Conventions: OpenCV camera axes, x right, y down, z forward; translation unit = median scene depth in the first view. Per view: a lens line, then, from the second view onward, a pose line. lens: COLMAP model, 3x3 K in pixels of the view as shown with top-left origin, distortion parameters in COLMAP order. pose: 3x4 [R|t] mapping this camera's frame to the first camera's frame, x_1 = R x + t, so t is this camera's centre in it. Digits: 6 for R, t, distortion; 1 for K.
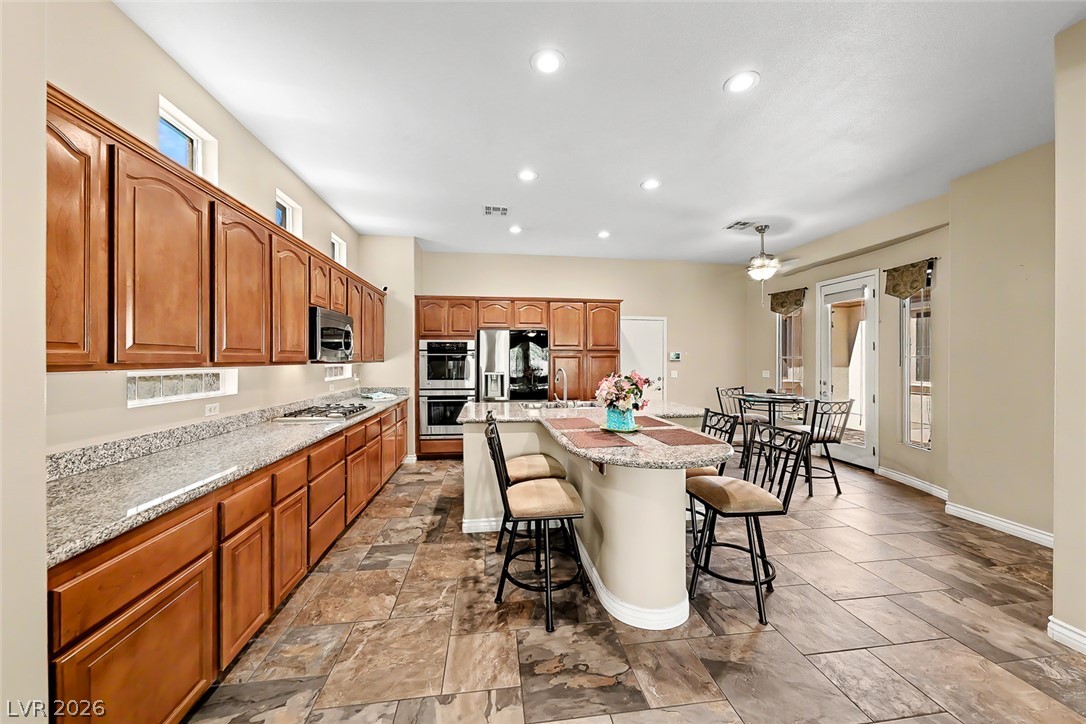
lens RADIAL K [[374.7, 0, 539.2], [0, 374.7, 361.9], [0, 0, 1]] dist [0.001778, 0.000172]
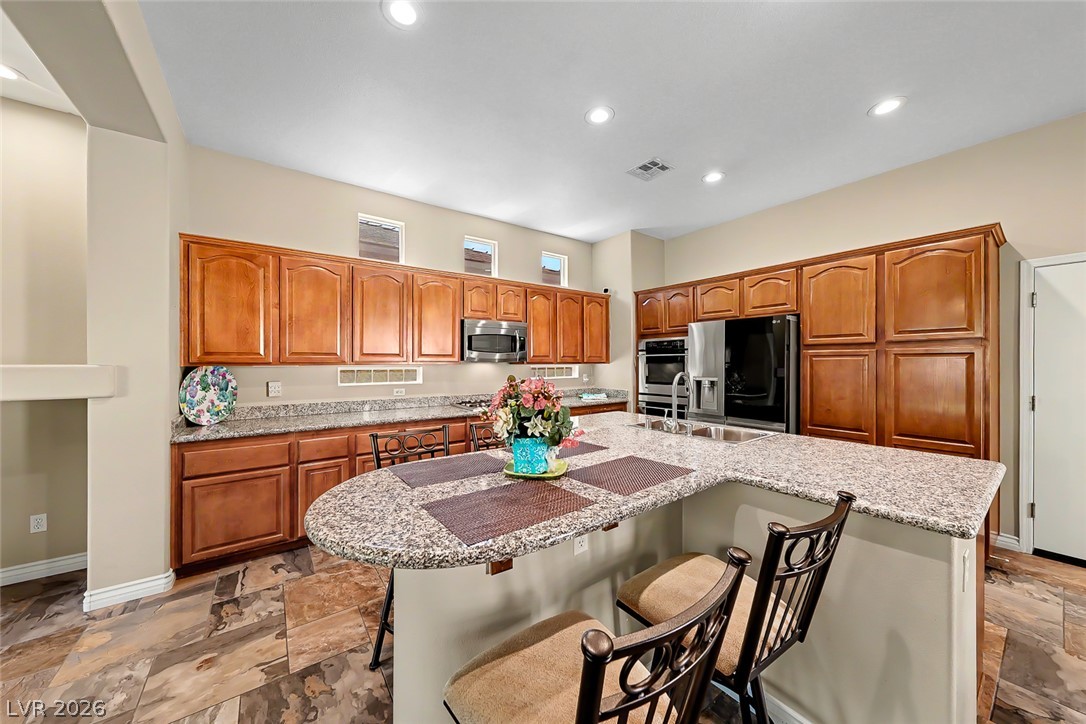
lens RADIAL K [[374.7, 0, 539.2], [0, 374.7, 361.9], [0, 0, 1]] dist [0.001778, 0.000172]
pose [[0.476253, -0.000481, -0.879308, 0.570863], [-0.005152, 0.999981, -0.003337, 0.000303], [0.879293, 0.006119, 0.476241, 0.529515]]
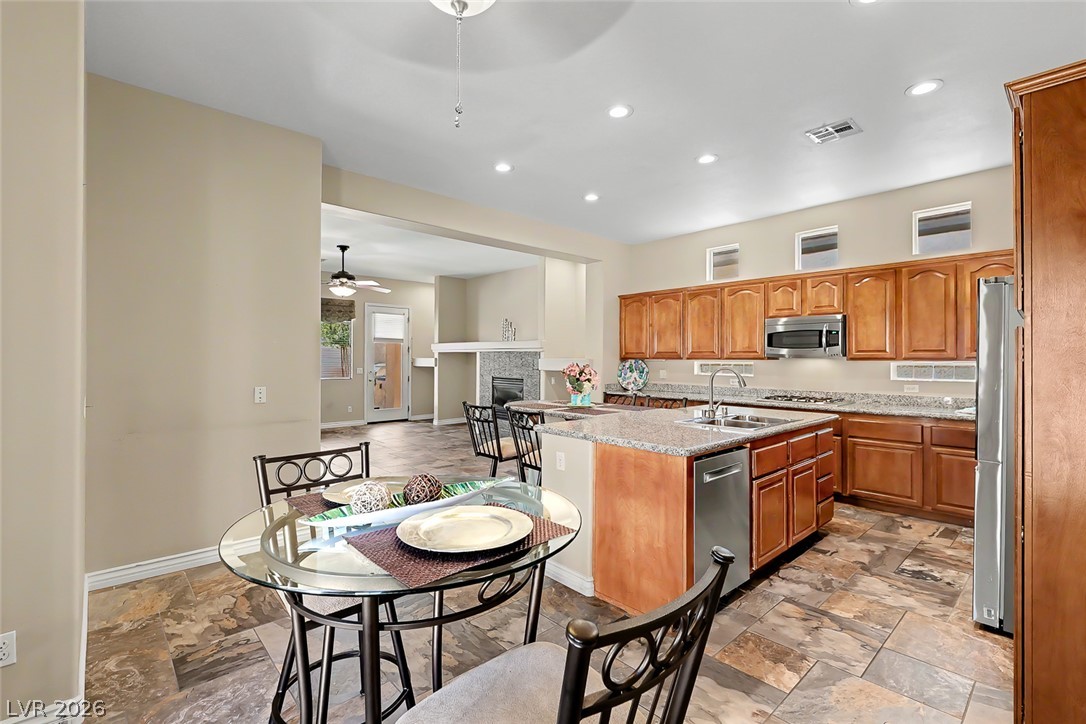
lens RADIAL K [[488.4, 0, 543.0], [0, 488.4, 362.0], [0, 0, 1]] dist [0.000156, 0.000000]
pose [[-0.819879, -0.000934, -0.572536, 1.005173], [-0.009051, 0.999895, 0.011330, -0.000359], [0.572466, 0.014471, -0.819801, 1.770021]]
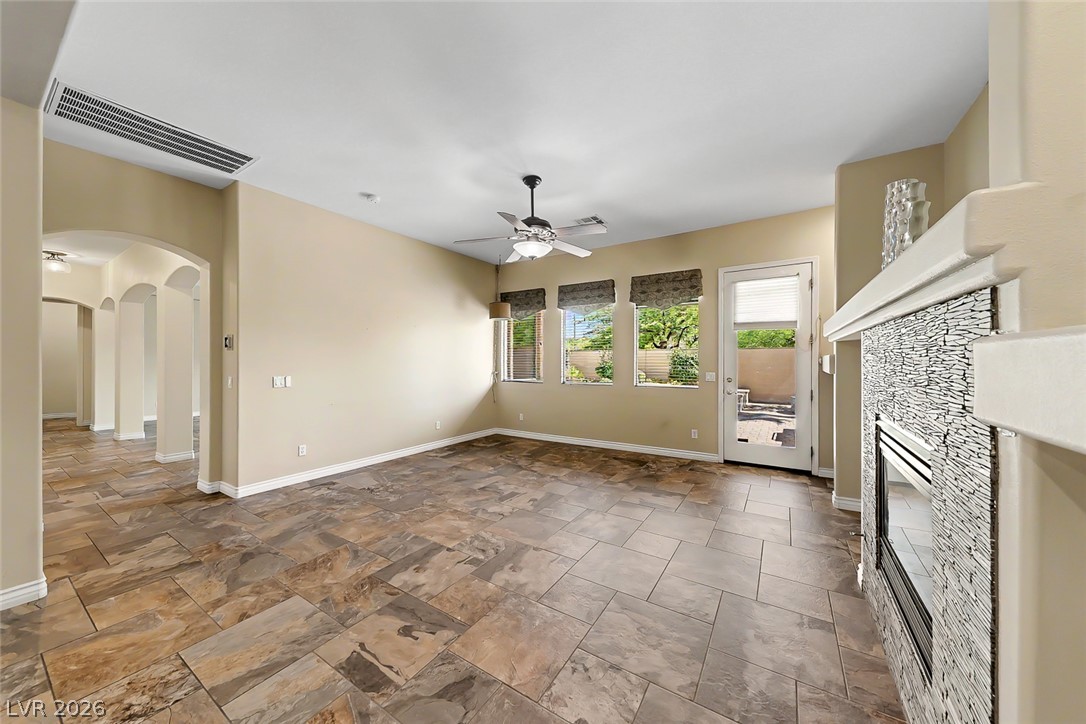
lens RADIAL K [[374.7, 0, 539.2], [0, 374.7, 361.9], [0, 0, 1]] dist [0.001778, 0.000172]
pose [[-0.759303, -0.004188, 0.650724, -0.216732], [0.003275, 0.999942, 0.010257, 0.022828], [-0.650729, 0.009919, -0.759245, 0.233393]]
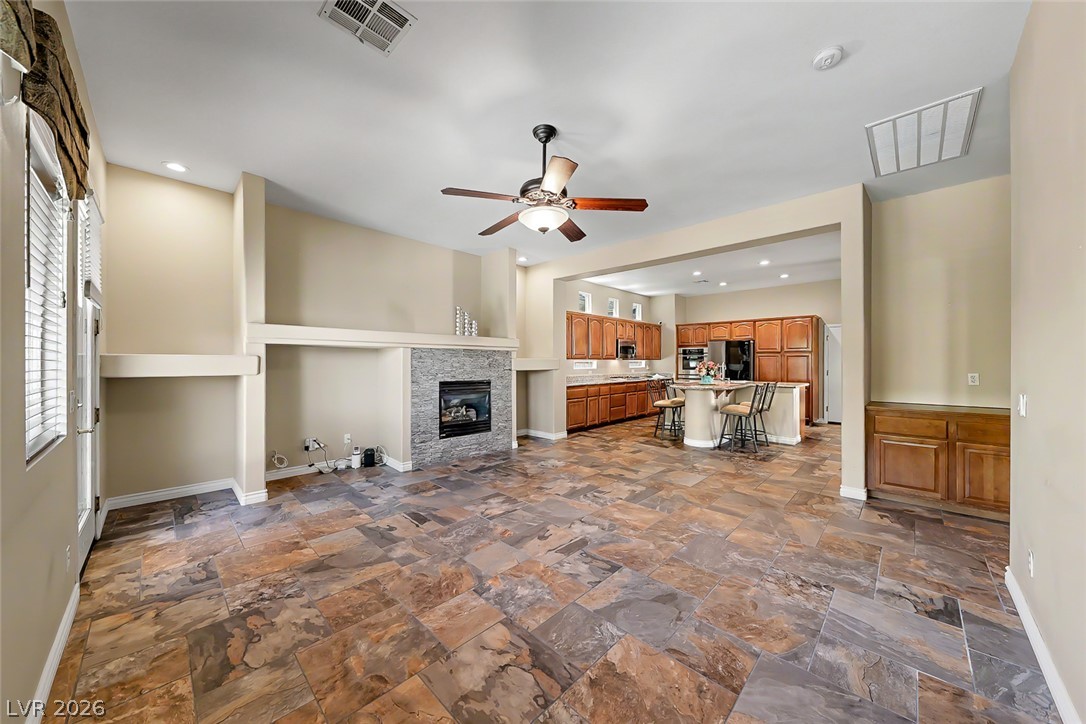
lens RADIAL K [[374.7, 0, 539.2], [0, 374.7, 361.9], [0, 0, 1]] dist [0.001778, 0.000172]
pose [[0.610454, 0.000478, -0.792052, 1.138328], [-0.005562, 0.999978, -0.003683, 0.032140], [0.792032, 0.006653, 0.610443, -1.073962]]
